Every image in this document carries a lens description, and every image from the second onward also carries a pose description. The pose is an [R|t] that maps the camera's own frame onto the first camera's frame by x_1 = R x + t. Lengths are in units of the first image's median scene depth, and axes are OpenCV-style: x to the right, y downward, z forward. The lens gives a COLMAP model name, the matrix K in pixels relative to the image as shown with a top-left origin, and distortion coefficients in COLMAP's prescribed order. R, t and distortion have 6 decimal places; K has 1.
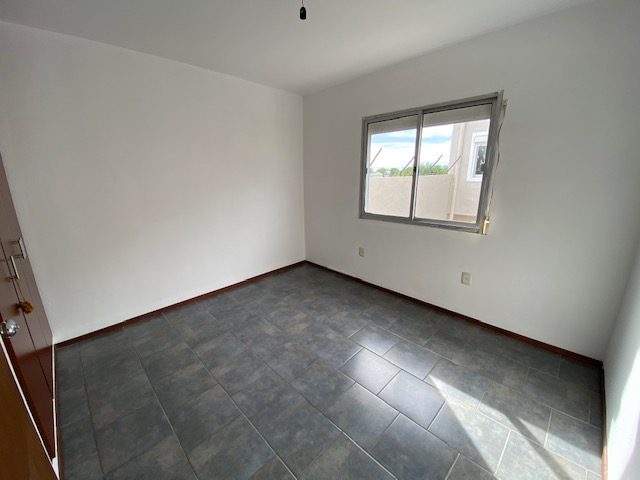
lens RADIAL K [[263.1, 0, 320.0], [0, 263.1, 240.0], [0, 0, 1]] dist [0.068517, -0.037370]
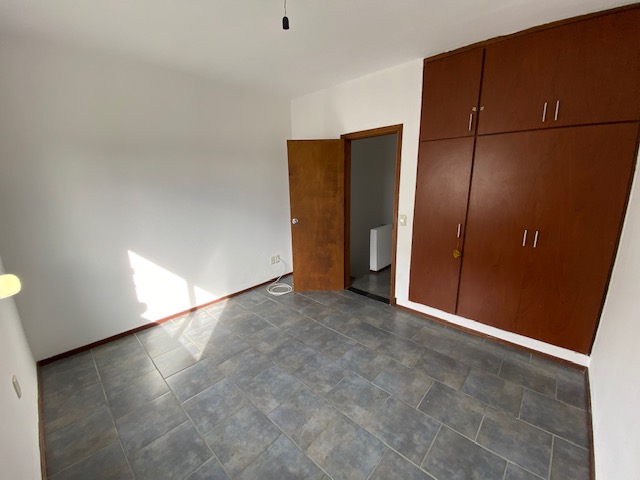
lens RADIAL K [[263.1, 0, 320.0], [0, 263.1, 240.0], [0, 0, 1]] dist [0.068517, -0.037370]
pose [[-0.998851, 0.039315, -0.027406, -0.092324], [0.021953, 0.883679, 0.467578, -0.414582], [0.042601, 0.466439, -0.883527, 1.528154]]
